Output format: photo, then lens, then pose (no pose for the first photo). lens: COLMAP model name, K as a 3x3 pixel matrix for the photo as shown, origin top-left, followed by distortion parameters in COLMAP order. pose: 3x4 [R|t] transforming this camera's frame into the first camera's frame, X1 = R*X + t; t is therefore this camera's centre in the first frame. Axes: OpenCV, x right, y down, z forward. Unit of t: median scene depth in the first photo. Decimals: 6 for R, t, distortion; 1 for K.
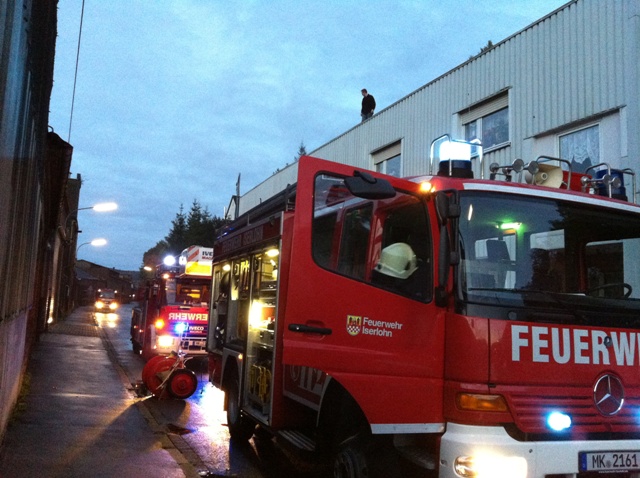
lens RADIAL K [[592.0, 0, 326.7], [0, 592.0, 236.7], [0, 0, 1]] dist [0.054162, -0.138874]
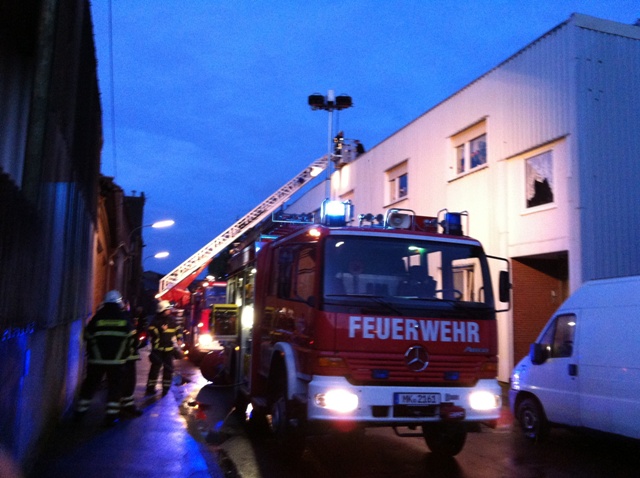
lens RADIAL K [[592.0, 0, 326.7], [0, 592.0, 236.7], [0, 0, 1]] dist [0.054162, -0.138874]
pose [[0.994283, -0.032246, -0.101788, 0.327963], [0.031340, 0.999454, -0.010494, -0.047622], [0.102071, 0.007244, 0.994751, -0.523380]]
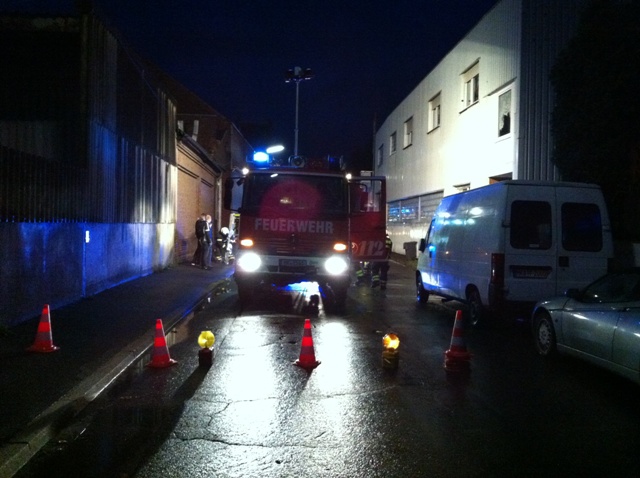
lens RADIAL K [[592.0, 0, 326.7], [0, 592.0, 236.7], [0, 0, 1]] dist [0.054162, -0.138874]
pose [[0.941405, -0.012163, -0.337059, 1.311401], [0.055842, 0.991178, 0.120199, -0.082165], [0.332624, -0.131978, 0.933779, -1.364946]]
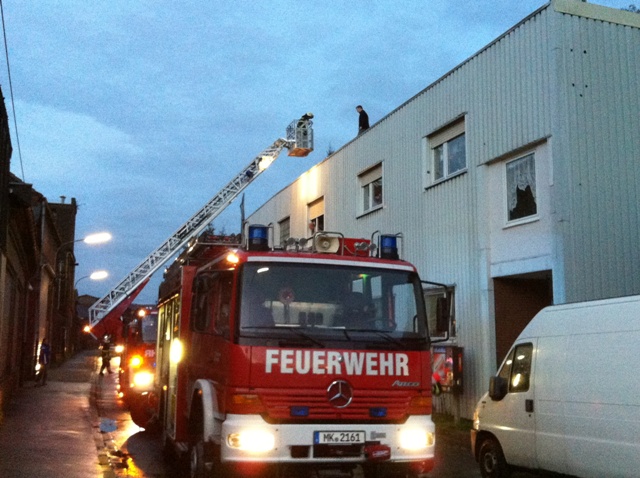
lens RADIAL K [[730.7, 0, 320.0], [0, 730.7, 239.0], [0, 0, 1]] dist [0.125168, -0.293532]
pose [[0.995395, -0.045373, -0.084445, 0.486296], [0.043555, 0.998781, -0.023244, -0.071730], [0.085397, 0.019459, 0.996157, -0.714860]]
